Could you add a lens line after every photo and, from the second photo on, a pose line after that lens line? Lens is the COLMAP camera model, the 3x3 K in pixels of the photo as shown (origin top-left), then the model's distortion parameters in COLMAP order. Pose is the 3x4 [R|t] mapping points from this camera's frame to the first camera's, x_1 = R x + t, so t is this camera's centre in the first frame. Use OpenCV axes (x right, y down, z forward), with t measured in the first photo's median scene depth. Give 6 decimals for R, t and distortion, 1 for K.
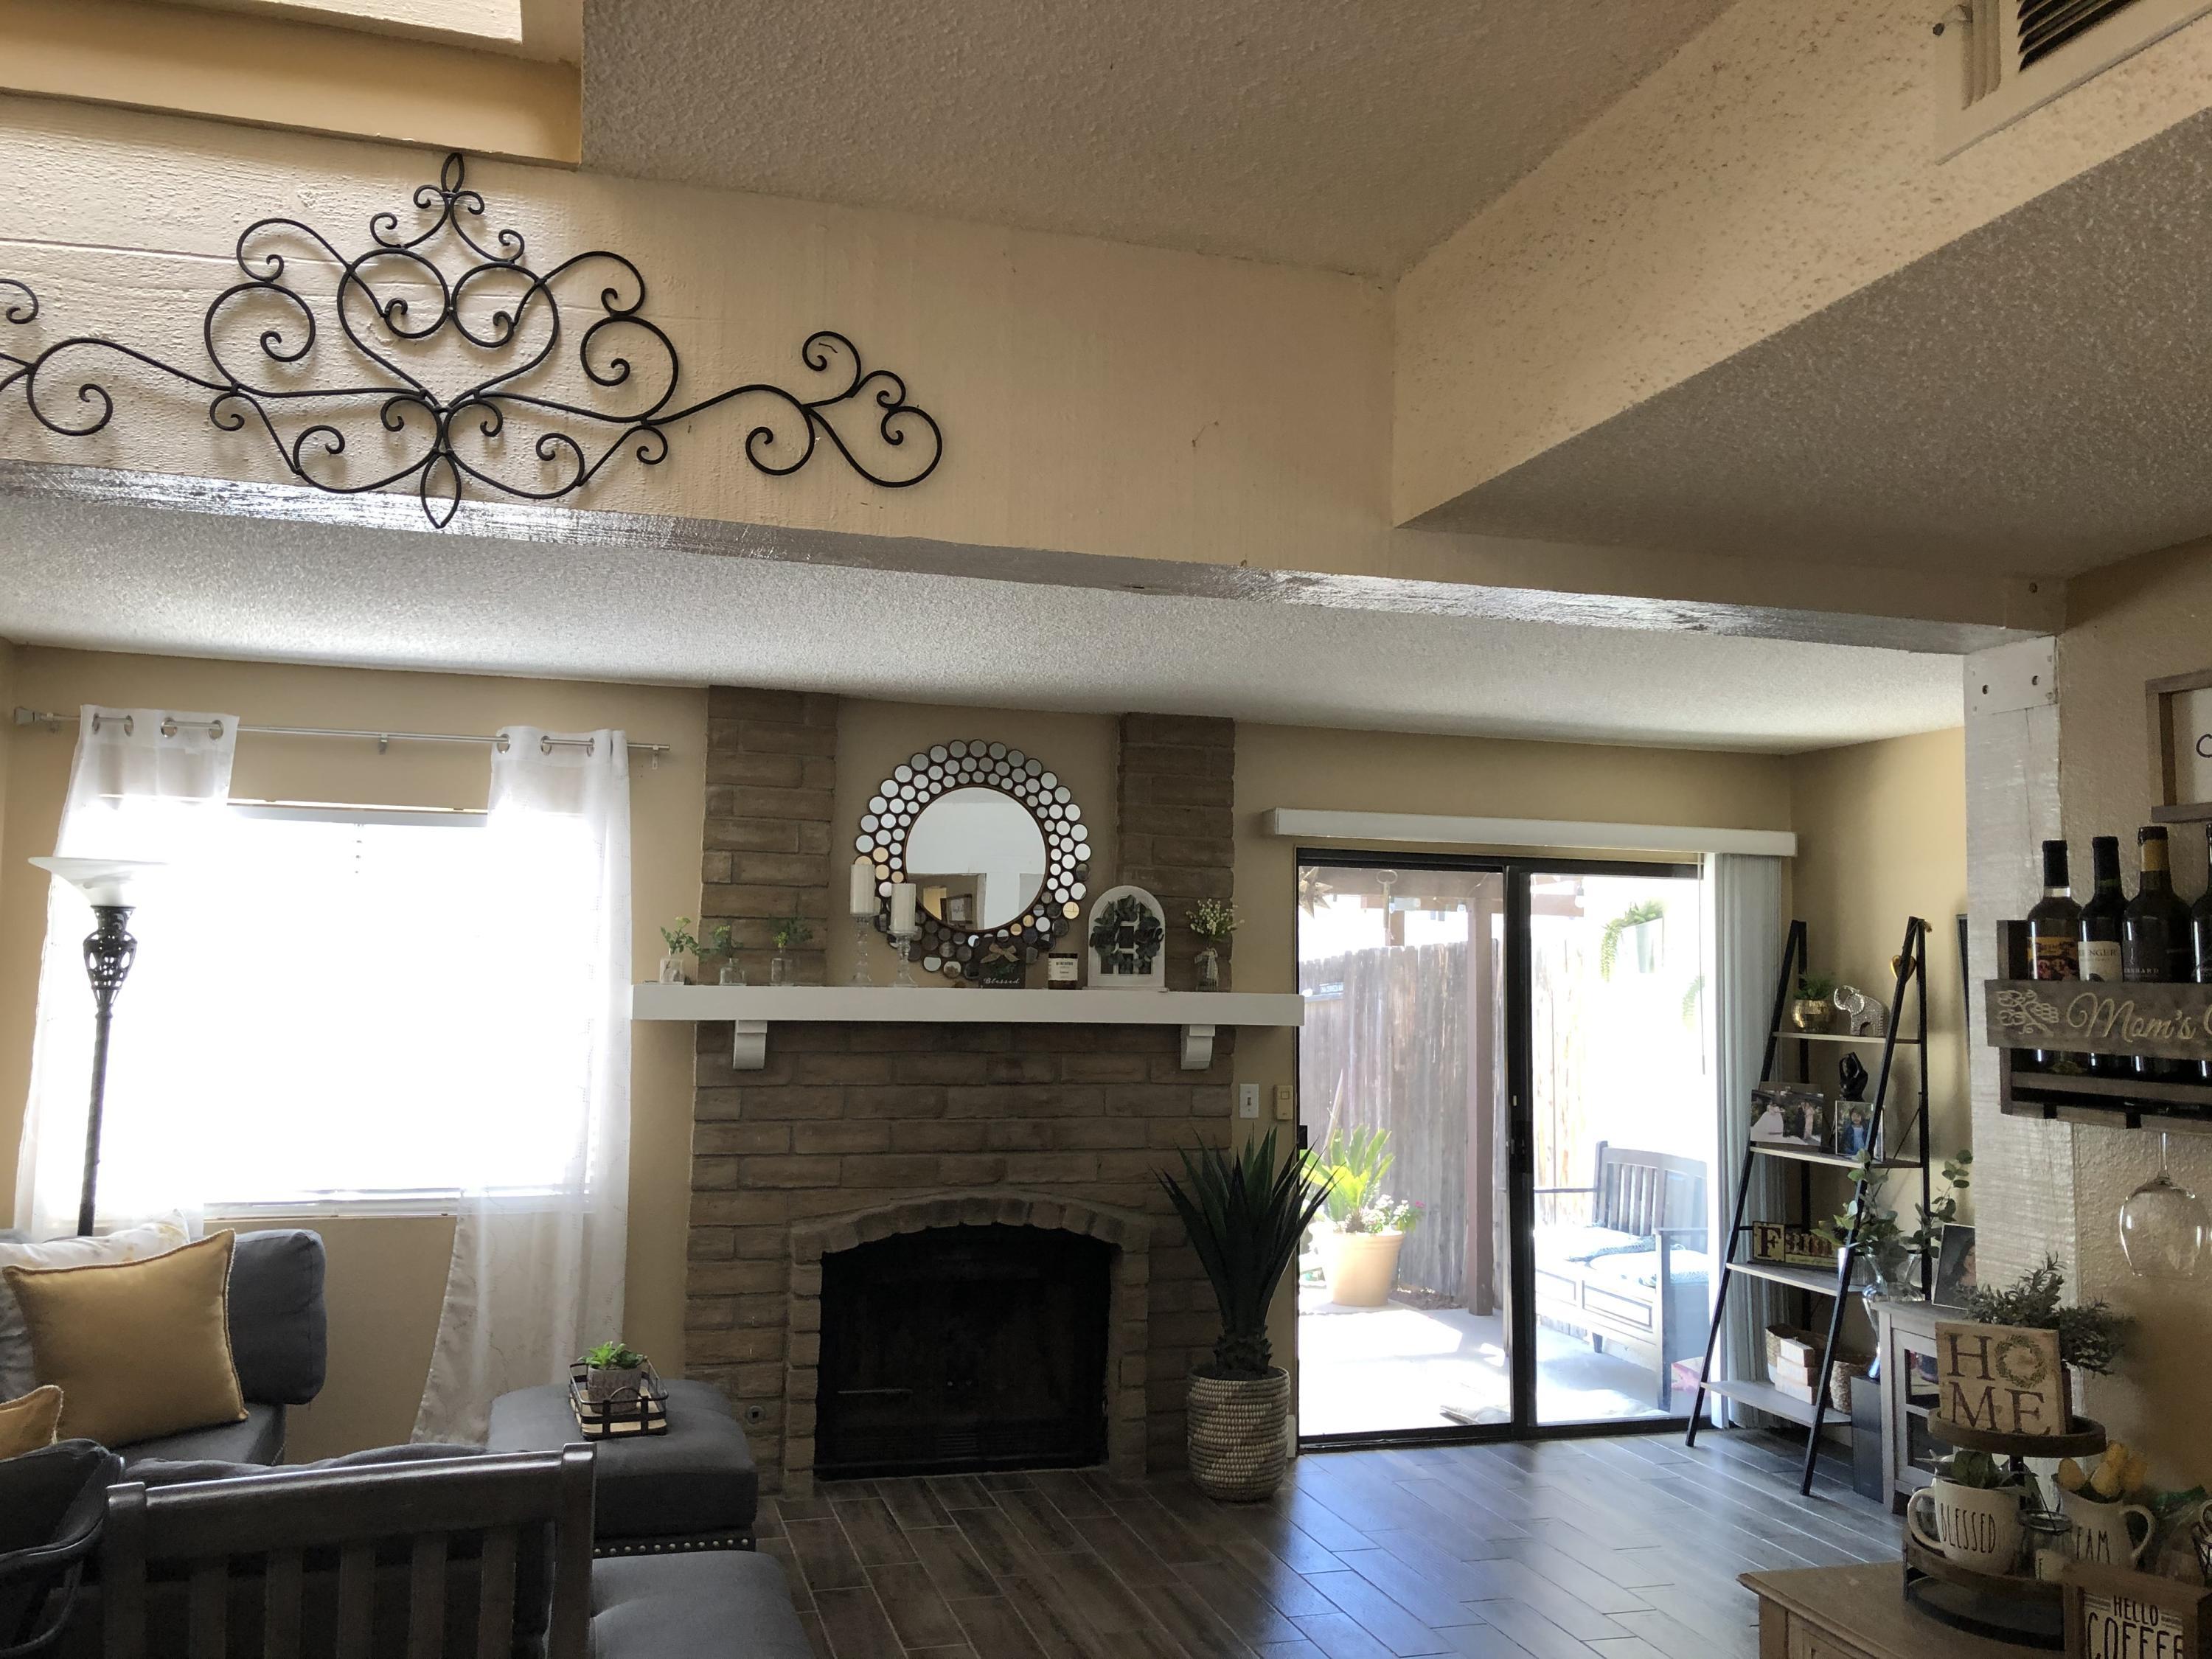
lens RADIAL K [[1763.1, 0, 1111.6], [0, 1763.1, 766.0], [0, 0, 1]] dist [-0.001950, -0.014608]
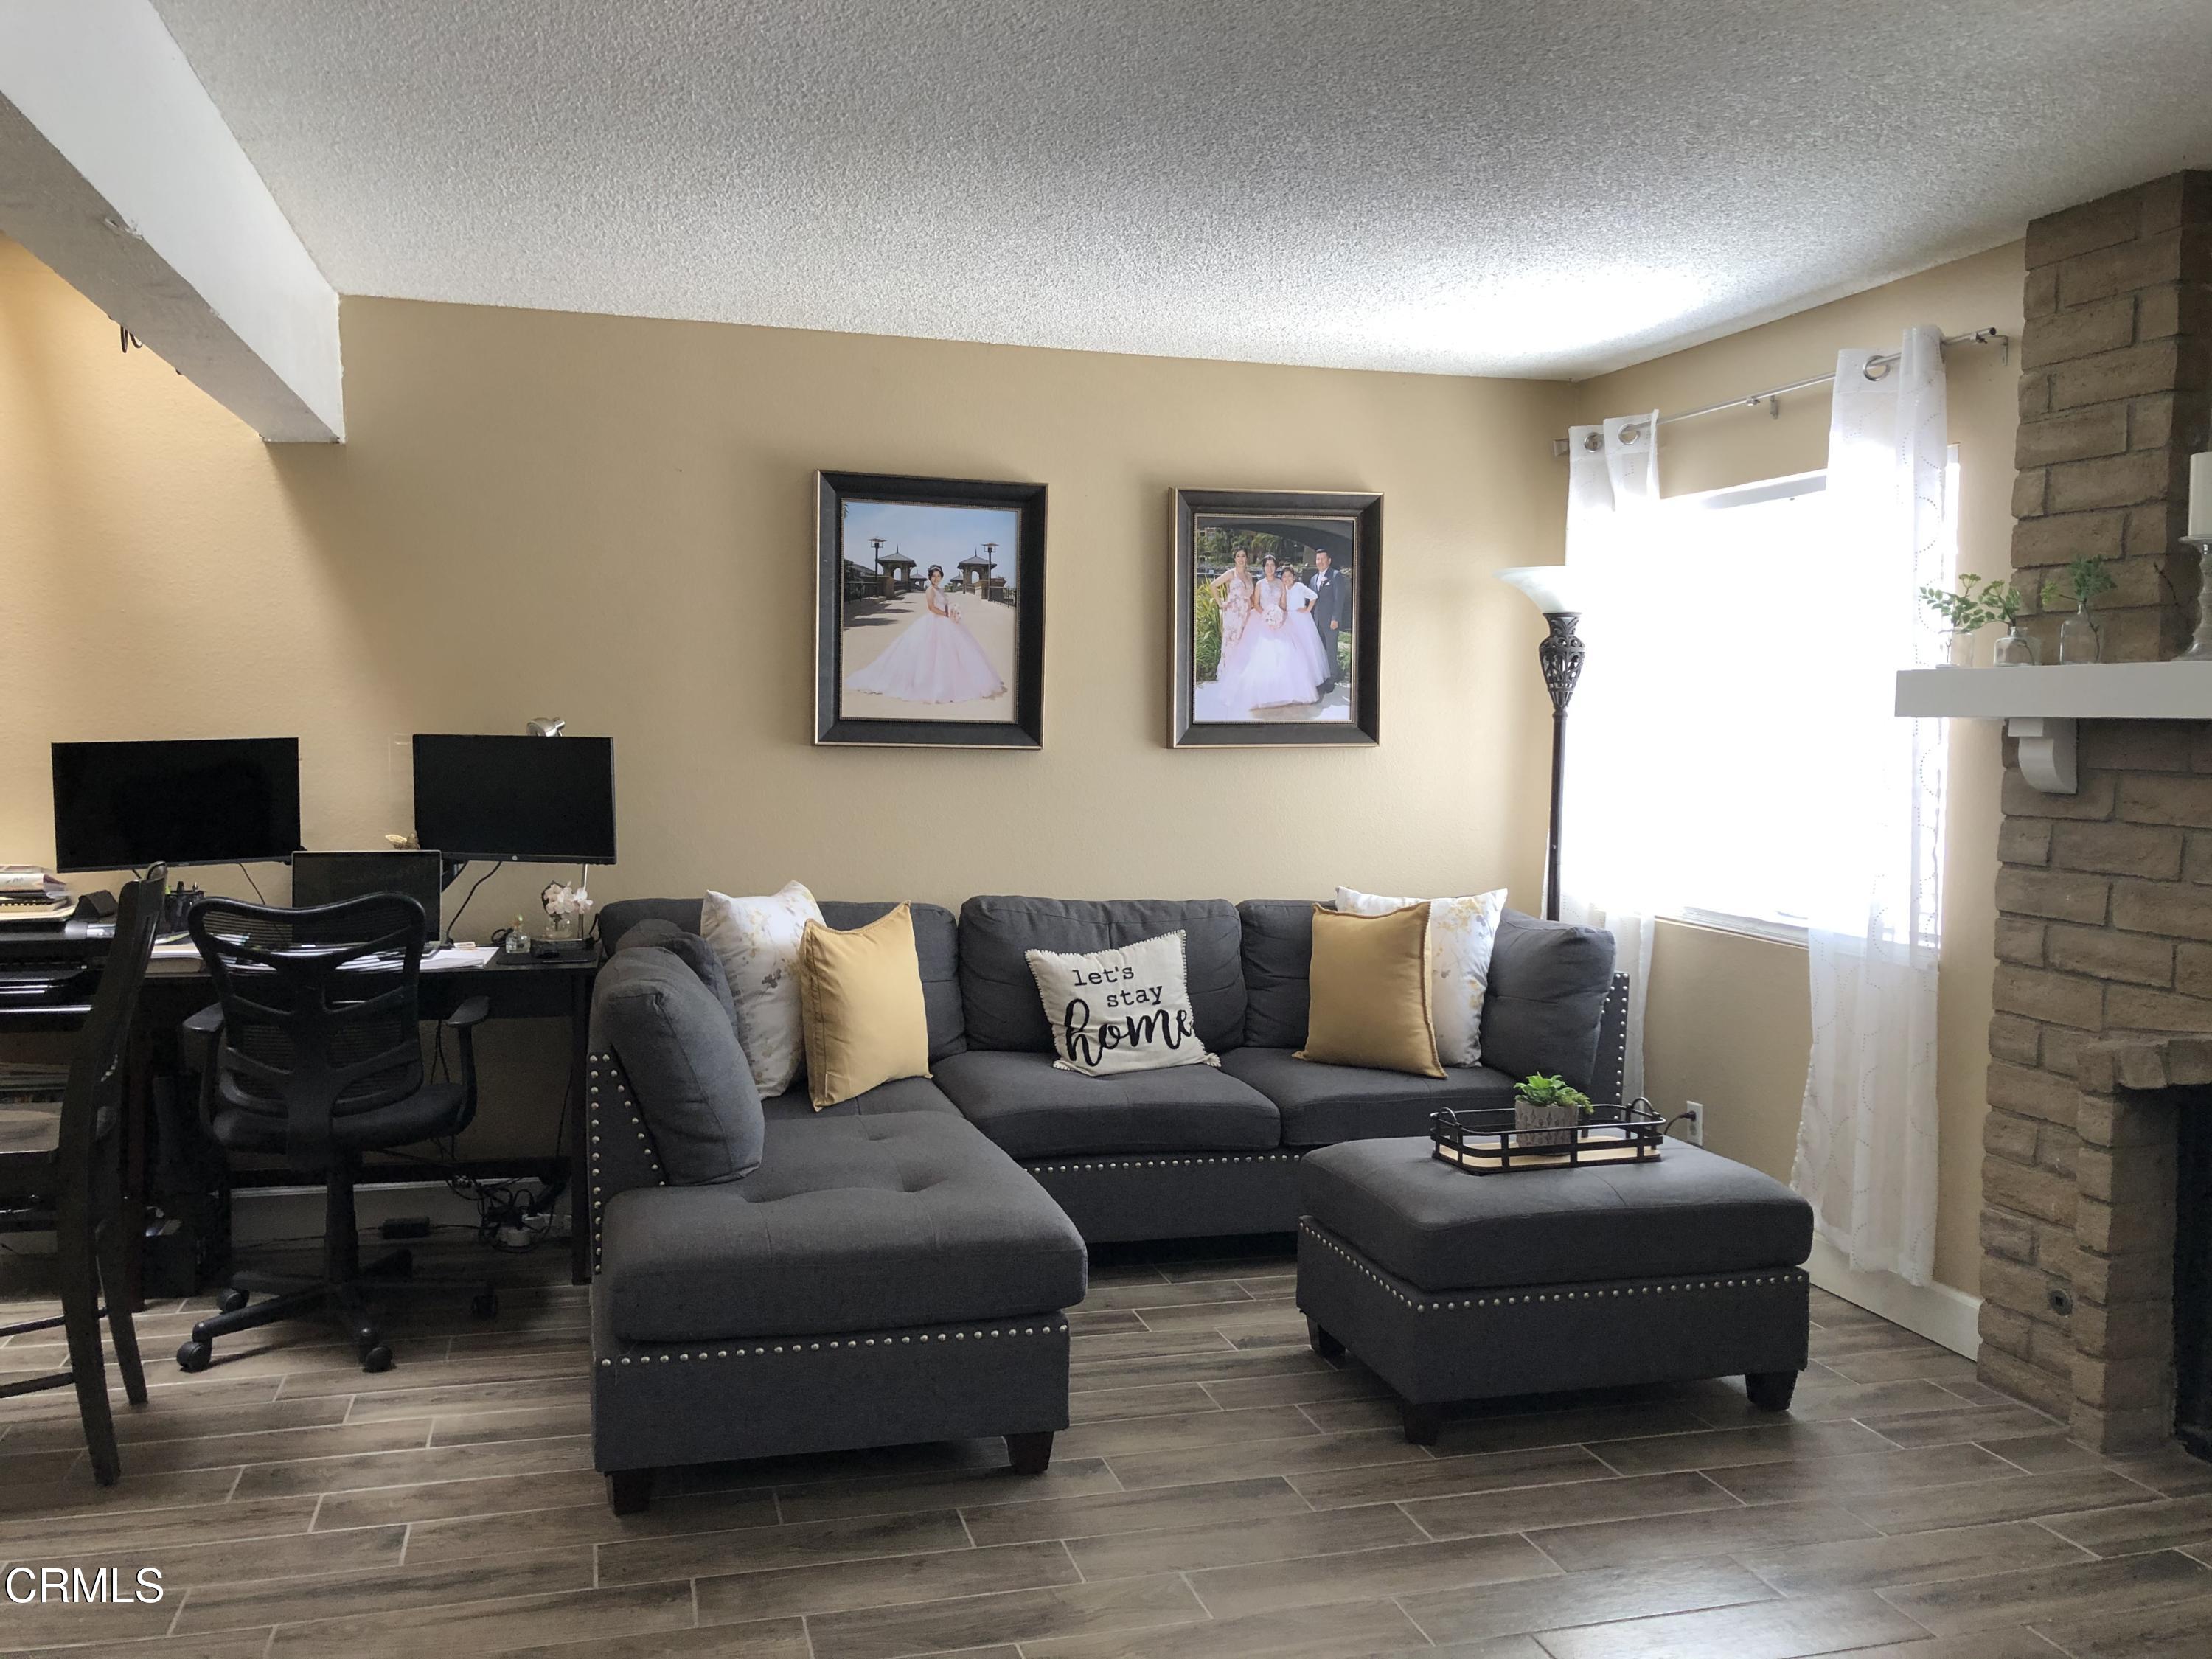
lens RADIAL K [[1833.8, 0, 1107.3], [0, 1833.8, 813.7], [0, 0, 1]] dist [0.020989, -0.000960]
pose [[-0.026708, 0.036726, -0.998968, 0.491301], [0.100311, 0.994379, 0.033875, 0.118918], [0.994598, -0.099303, -0.030242, 0.657259]]
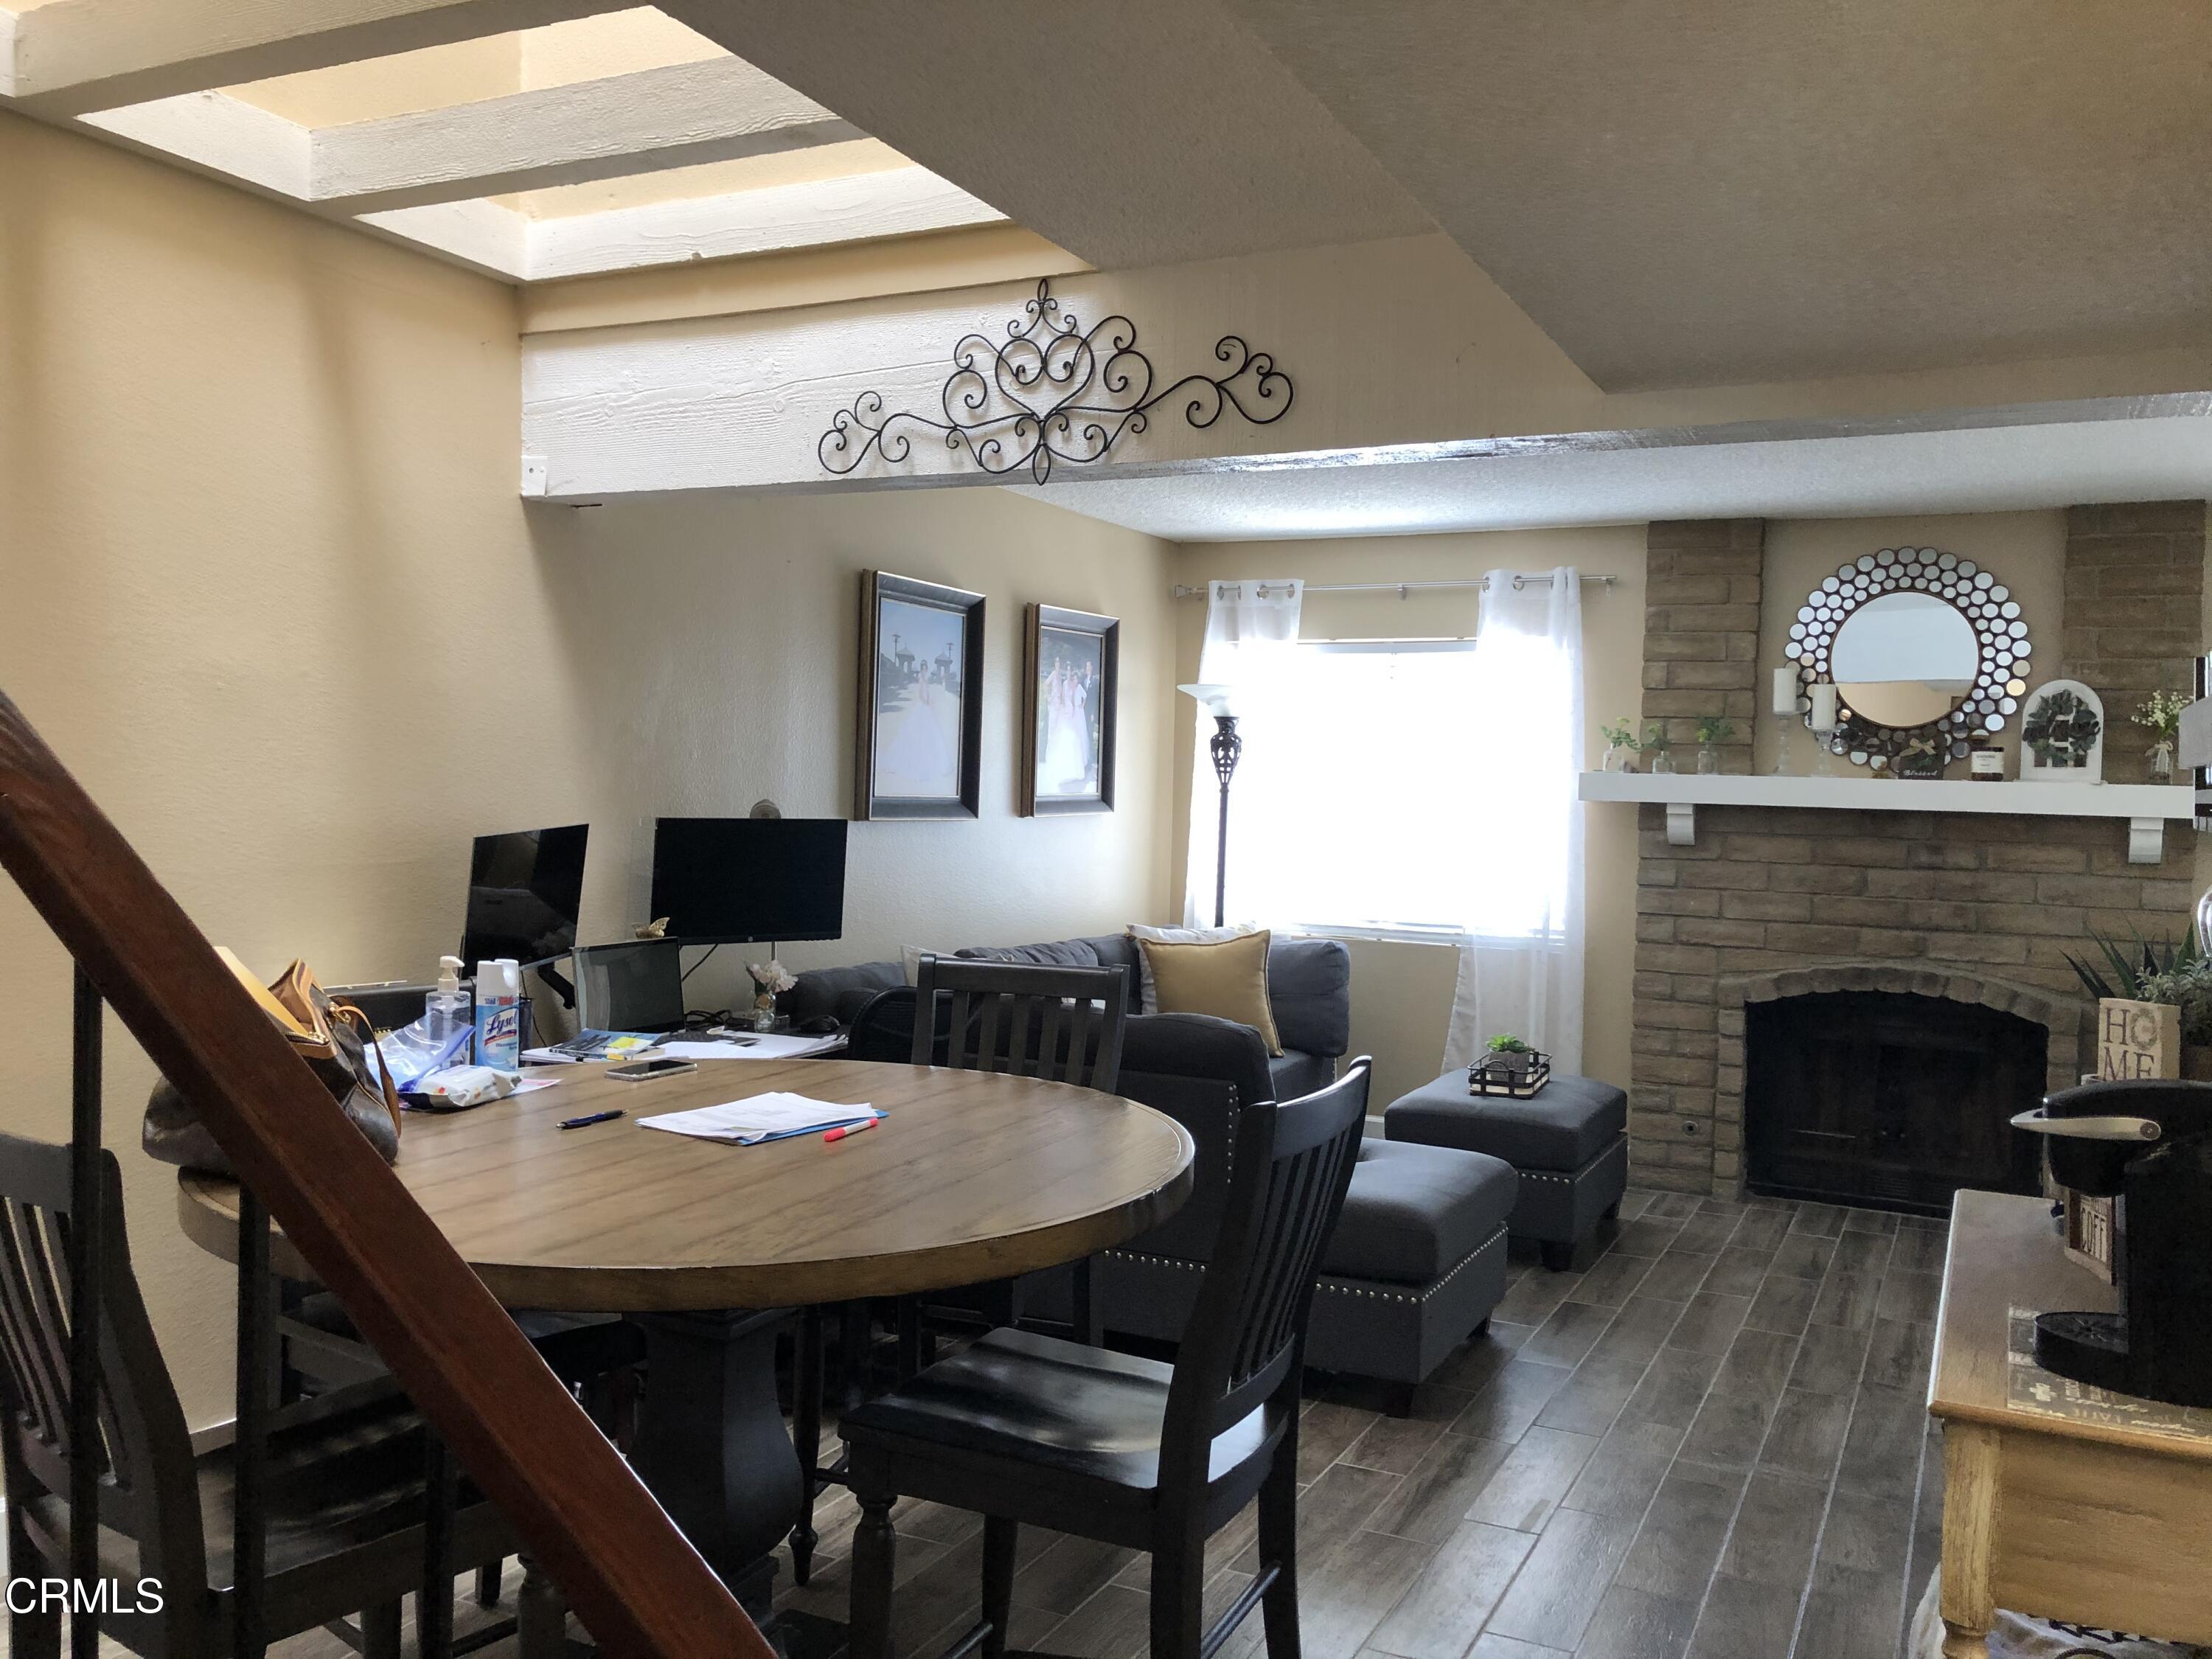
lens RADIAL K [[1806.3, 0, 1106.0], [0, 1806.3, 829.5], [0, 0, 1]] dist [0.006153, 0.002019]
pose [[0.725074, 0.021320, -0.688341, 0.346108], [0.064458, 0.993032, 0.098656, 0.016409], [0.685647, -0.115902, 0.718648, -0.137769]]
